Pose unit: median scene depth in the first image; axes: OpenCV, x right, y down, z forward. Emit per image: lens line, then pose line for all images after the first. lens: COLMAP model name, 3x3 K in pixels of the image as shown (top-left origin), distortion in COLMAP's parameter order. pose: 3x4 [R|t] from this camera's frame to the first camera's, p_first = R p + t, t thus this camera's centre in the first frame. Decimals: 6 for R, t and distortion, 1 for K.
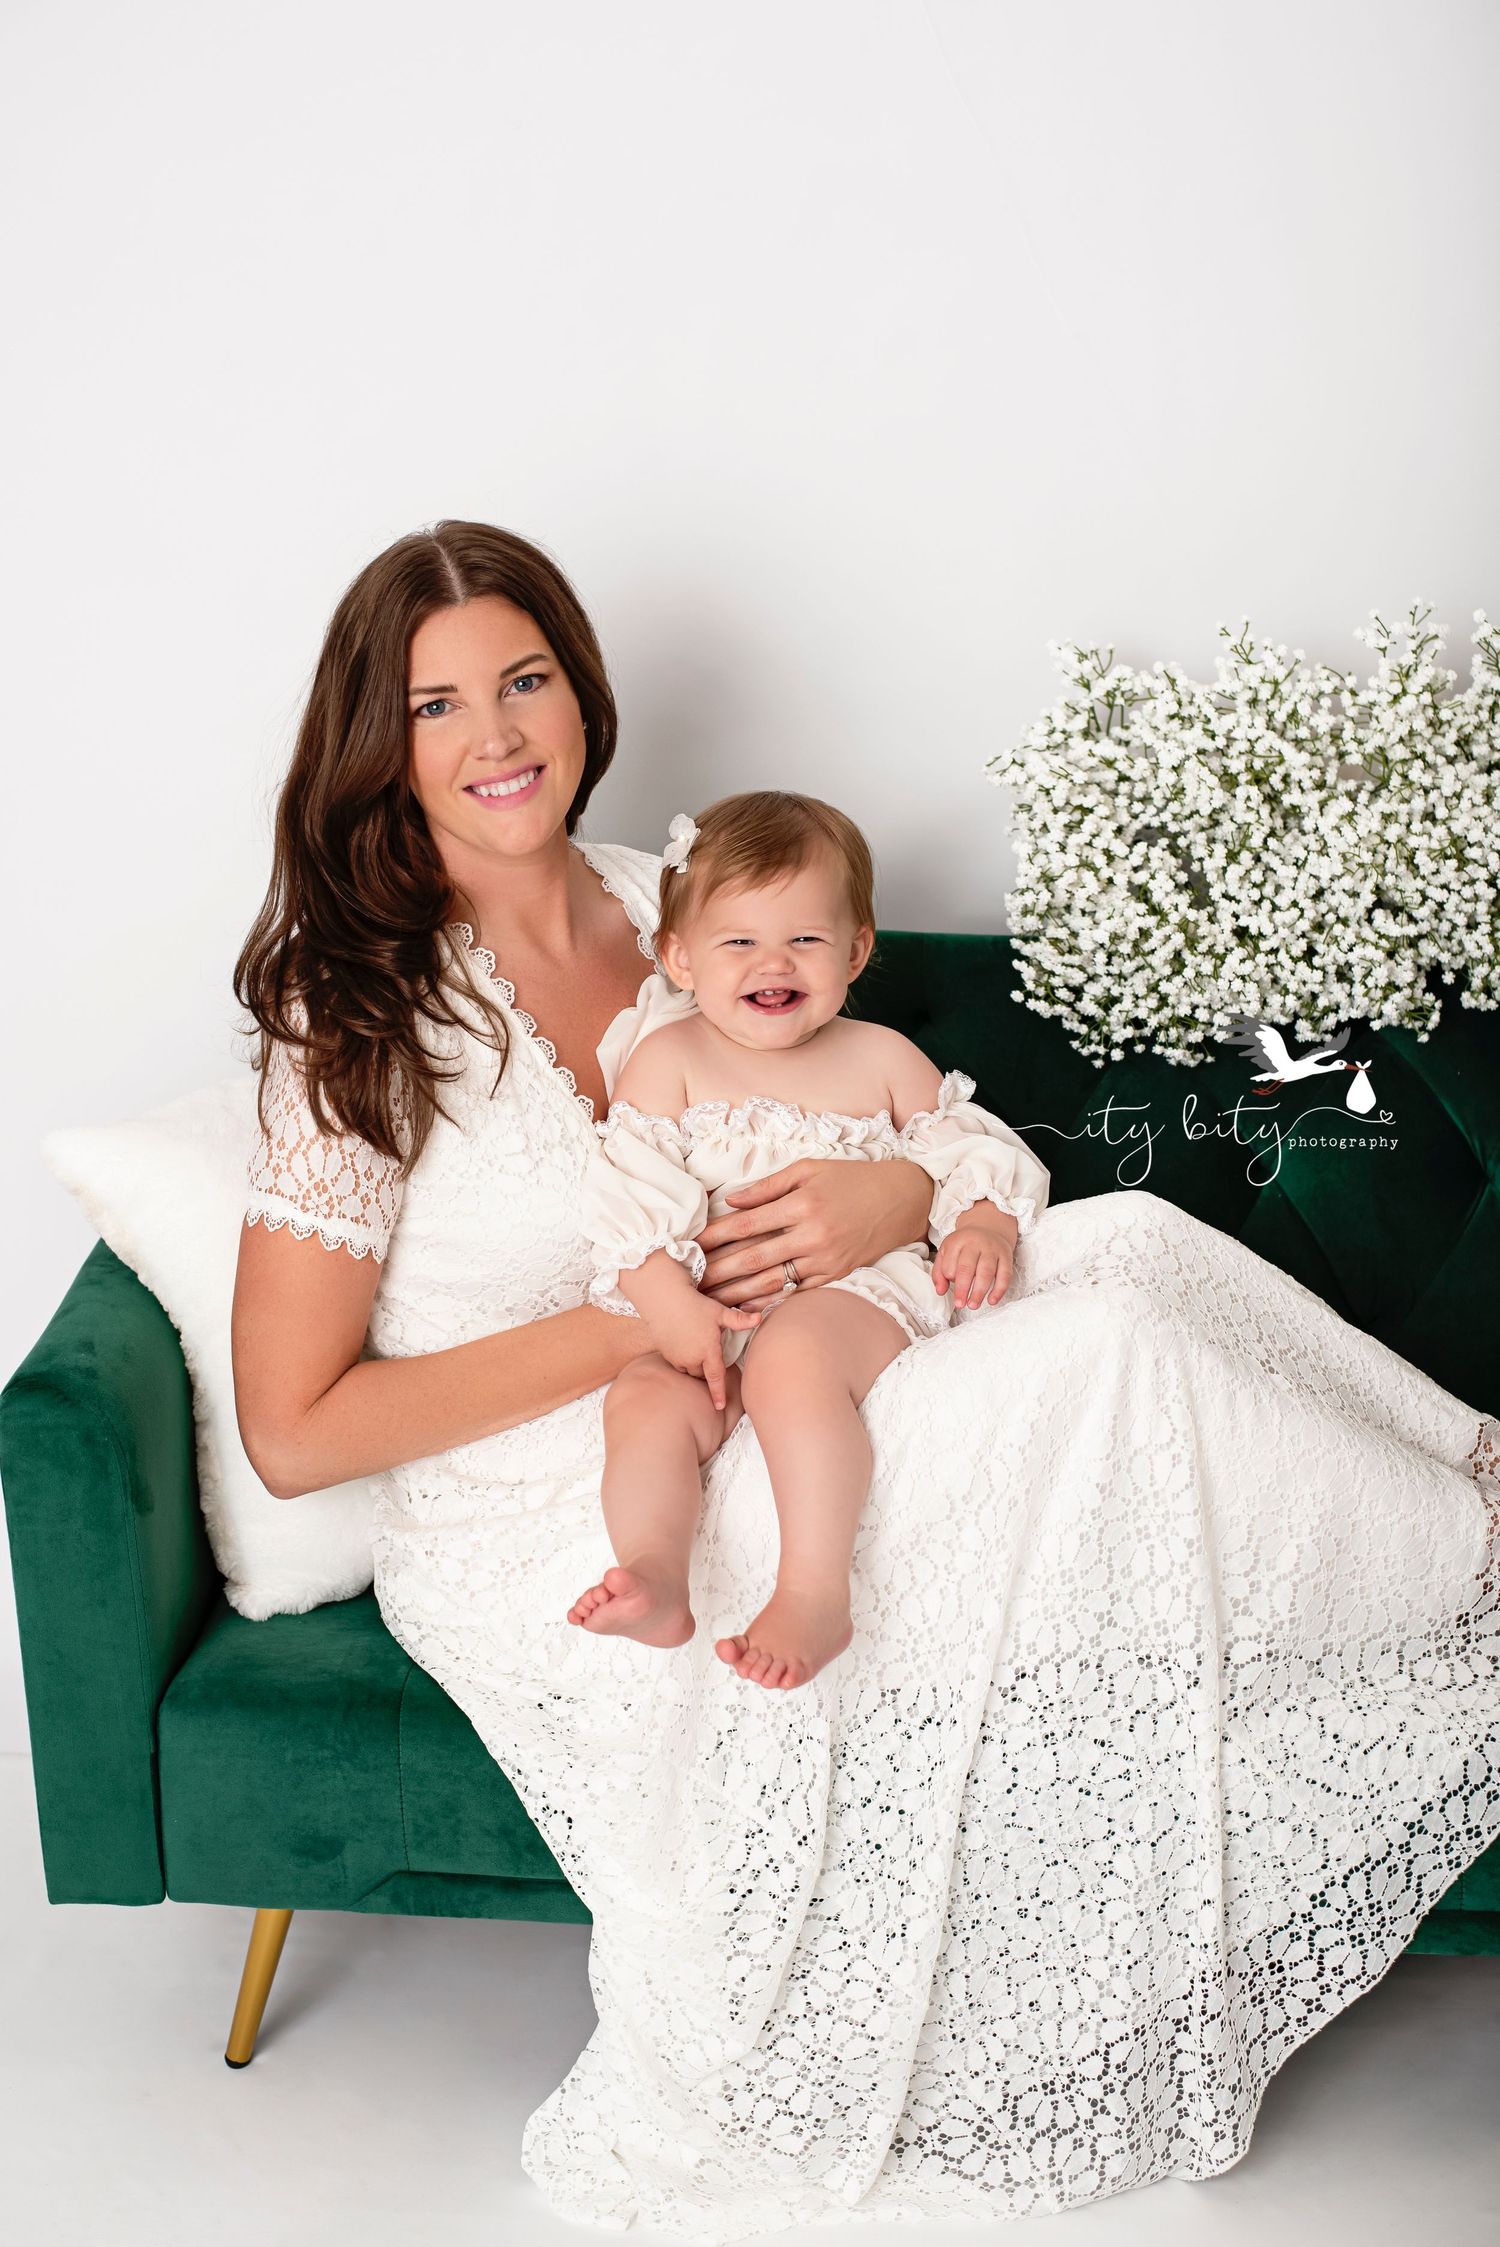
lens RADIAL K [[2962.1, 0, 741.5], [0, 2962.1, 1292.0], [0, 0, 1]] dist [0.003156, -1.137308]
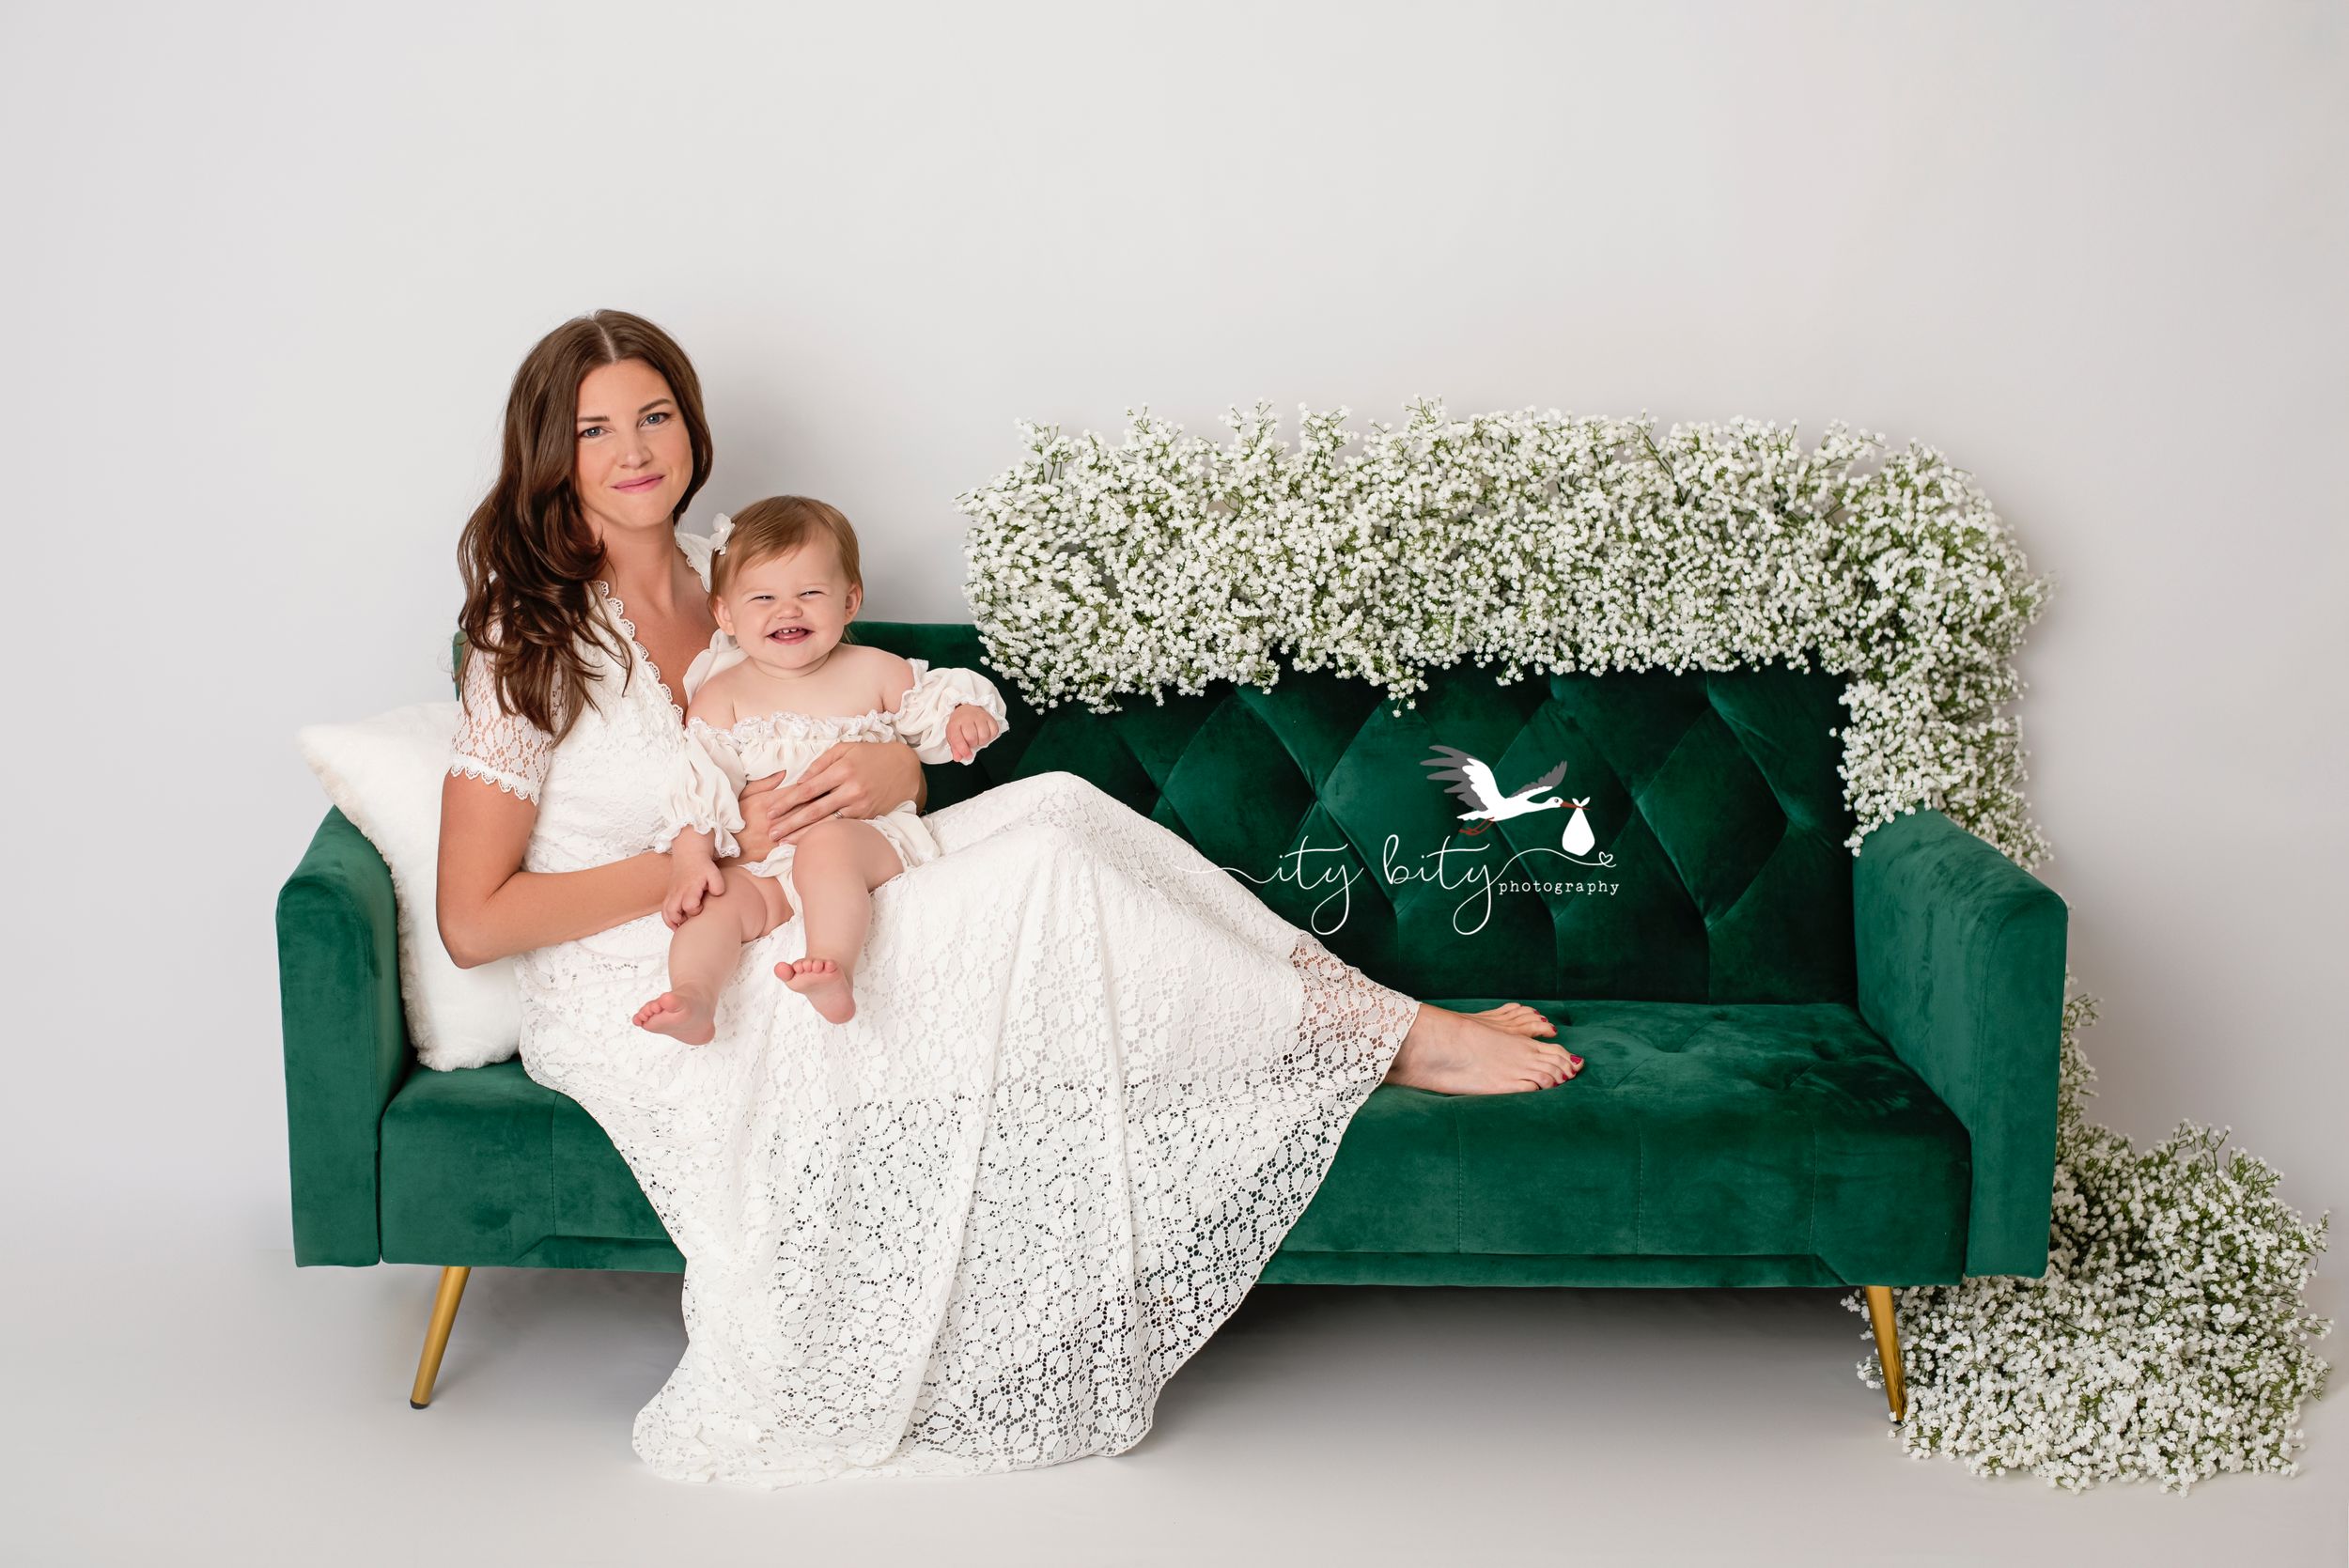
lens RADIAL K [[3078.9, 0, 1174.5], [0, 3078.9, 784.0], [0, 0, 1]] dist [-0.296447, 0.044269]
pose [[0.987972, 0.015094, 0.153896, -0.043553], [0.005846, 0.990868, -0.134709, 0.170629], [-0.154524, 0.133989, 0.978861, -0.473182]]
